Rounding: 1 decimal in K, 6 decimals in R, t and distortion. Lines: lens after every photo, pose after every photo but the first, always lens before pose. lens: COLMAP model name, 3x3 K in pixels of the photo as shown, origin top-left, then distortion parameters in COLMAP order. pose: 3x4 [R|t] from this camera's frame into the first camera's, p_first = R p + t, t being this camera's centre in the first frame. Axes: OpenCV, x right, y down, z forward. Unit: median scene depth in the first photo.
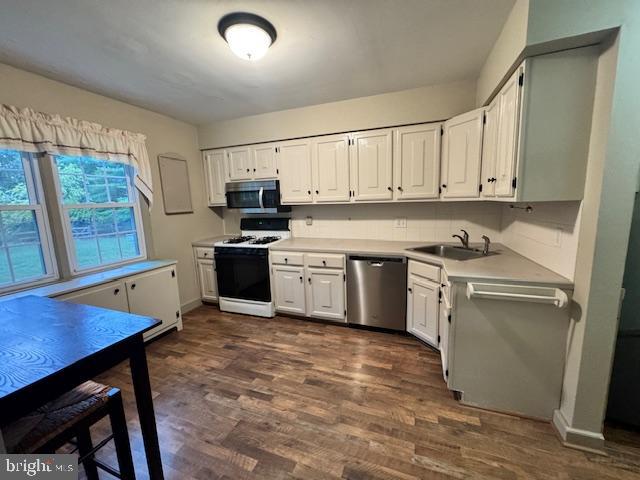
lens RADIAL K [[256.9, 0, 319.0], [0, 256.9, 239.4], [0, 0, 1]] dist [-0.002264, -0.000851]
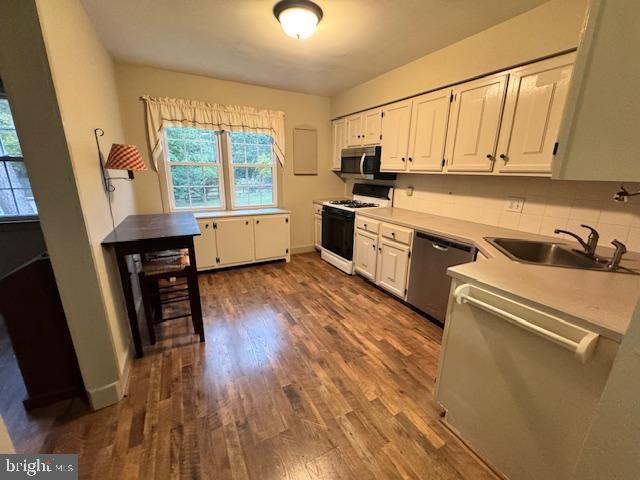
lens RADIAL K [[256.9, 0, 319.0], [0, 256.9, 239.4], [0, 0, 1]] dist [-0.002264, -0.000851]
pose [[0.753916, 0.214674, -0.620907, 0.395209], [-0.137170, 0.975713, 0.170791, -0.018084], [0.642491, -0.043592, 0.765052, 0.076068]]
